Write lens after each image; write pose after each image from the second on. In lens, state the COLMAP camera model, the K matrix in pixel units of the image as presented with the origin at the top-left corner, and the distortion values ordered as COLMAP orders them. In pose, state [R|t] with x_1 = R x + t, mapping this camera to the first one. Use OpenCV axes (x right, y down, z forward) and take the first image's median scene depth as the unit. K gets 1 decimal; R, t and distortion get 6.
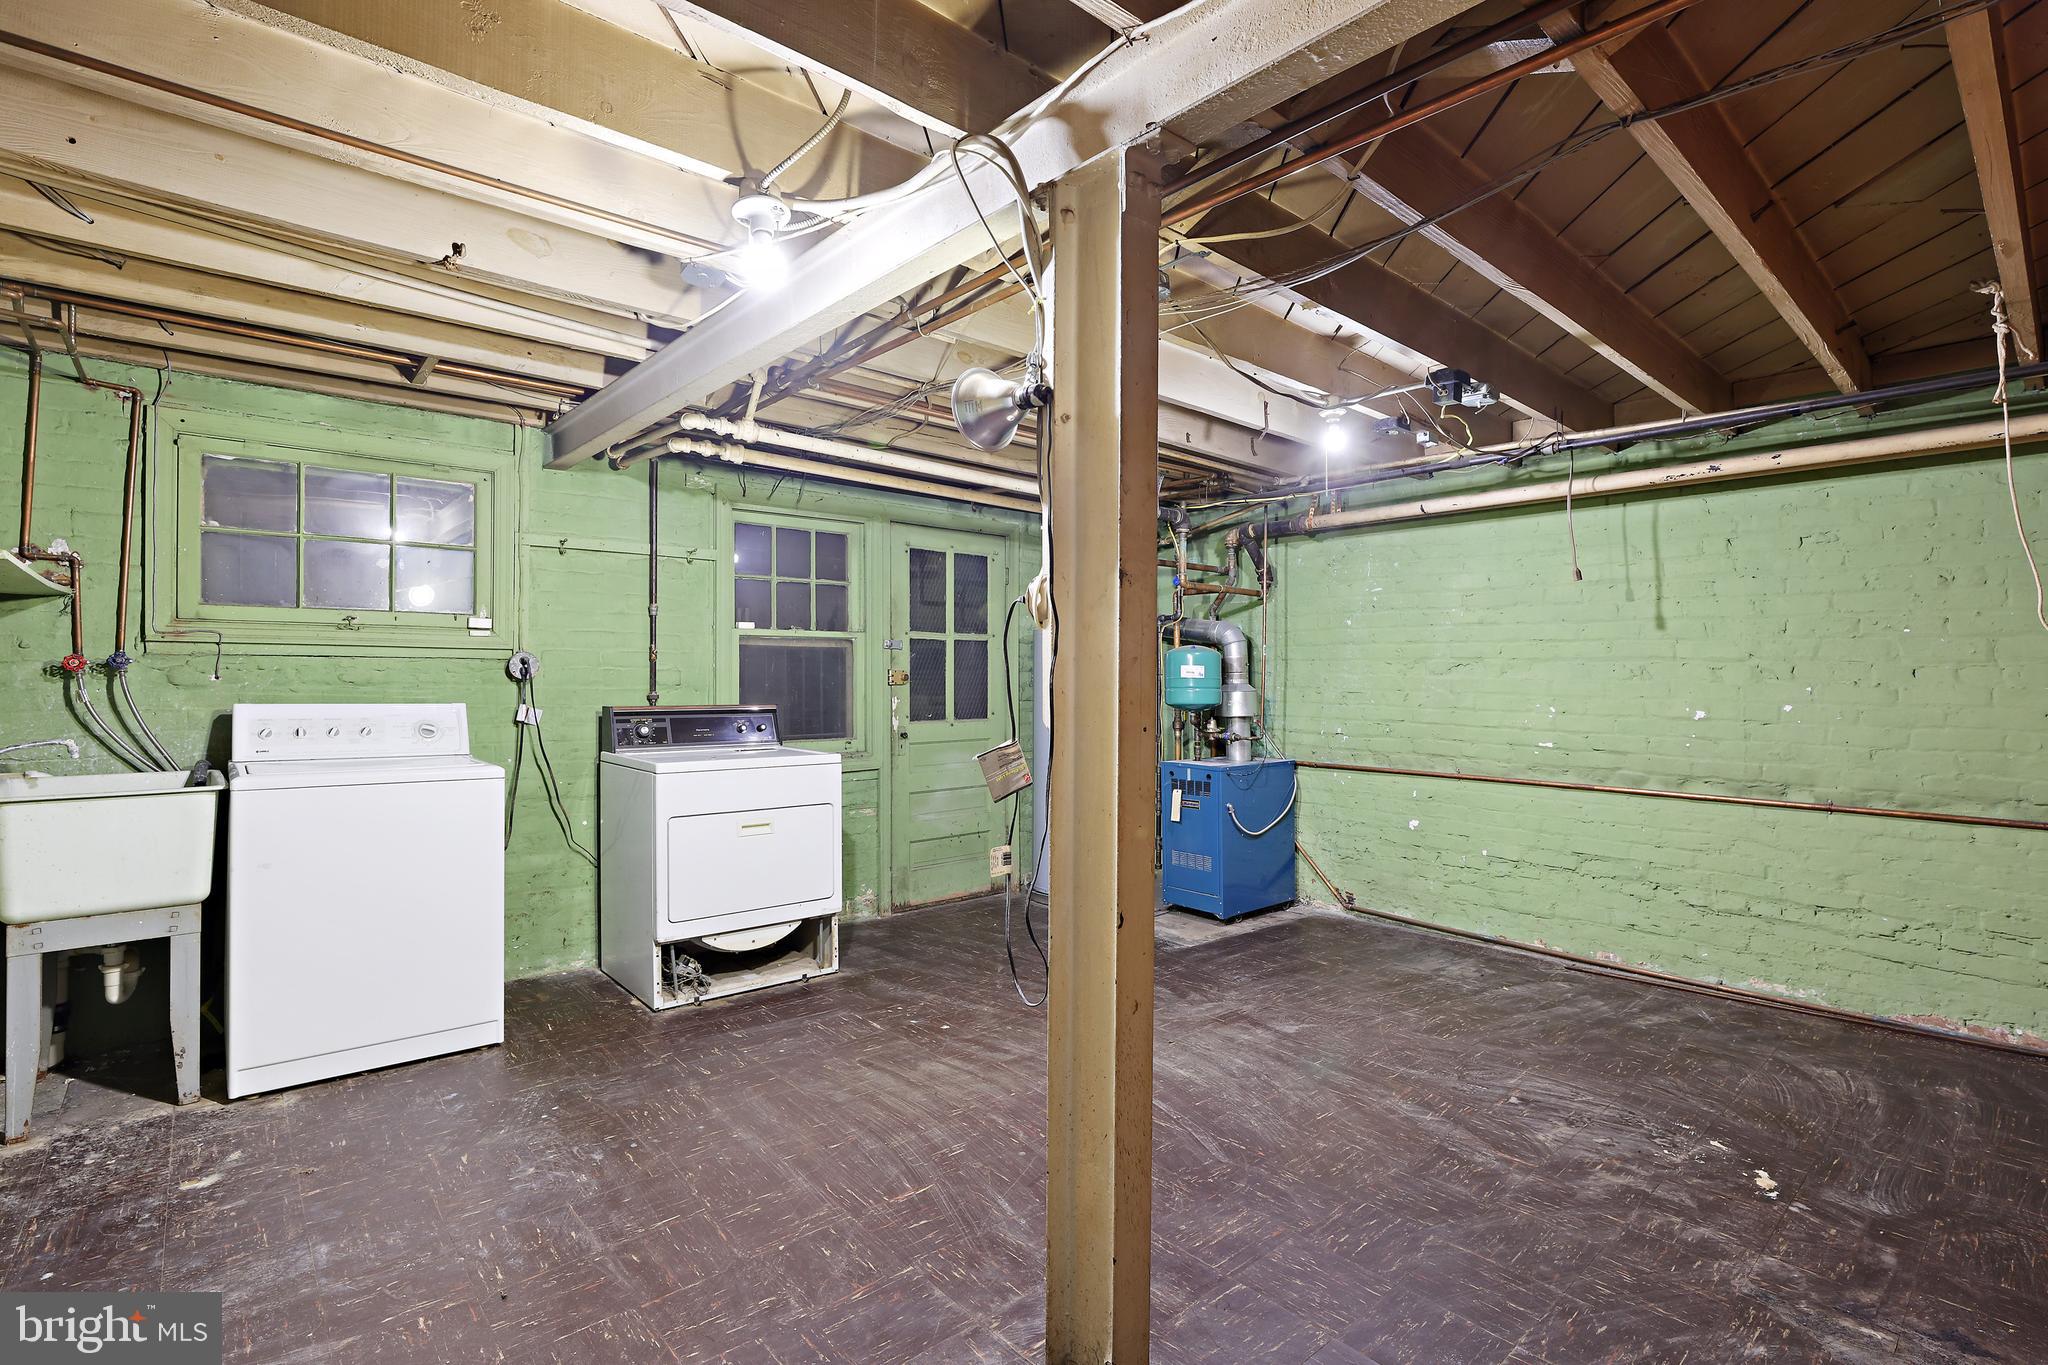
lens RADIAL K [[939.0, 0, 1041.7], [0, 939.0, 665.2], [0, 0, 1]] dist [-0.004662, 0.001435]
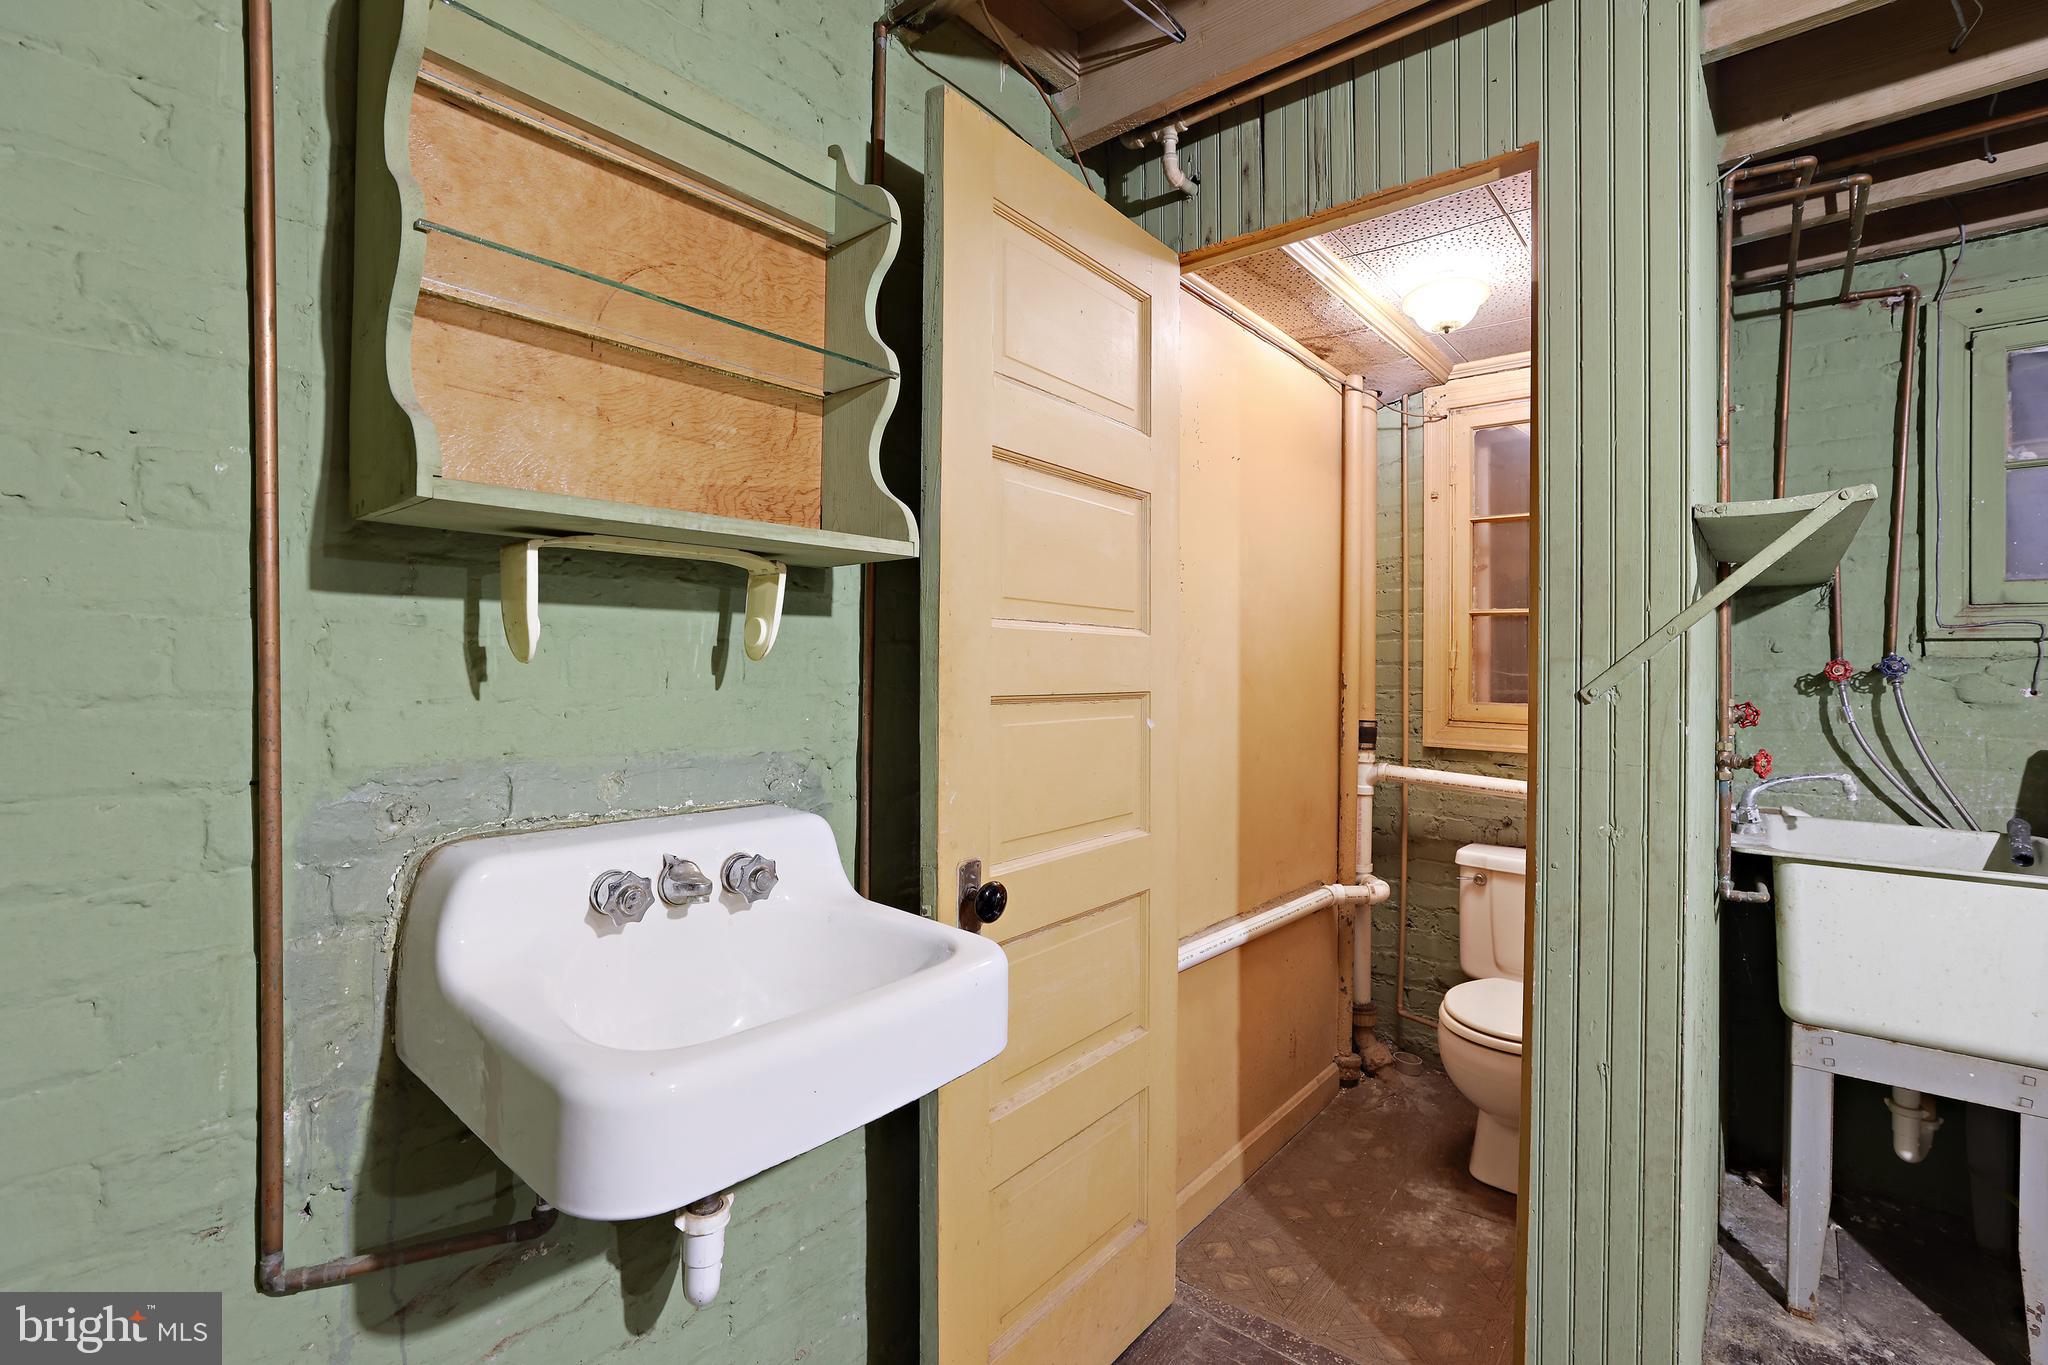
lens RADIAL K [[939.0, 0, 1037.9], [0, 939.0, 678.5], [0, 0, 1]] dist [-0.004662, 0.001435]
pose [[0.165693, 0.000552, -0.986177, -0.379255], [-0.000254, 1.000000, 0.000517, 0.003226], [0.986177, 0.000164, 0.165693, 0.228853]]
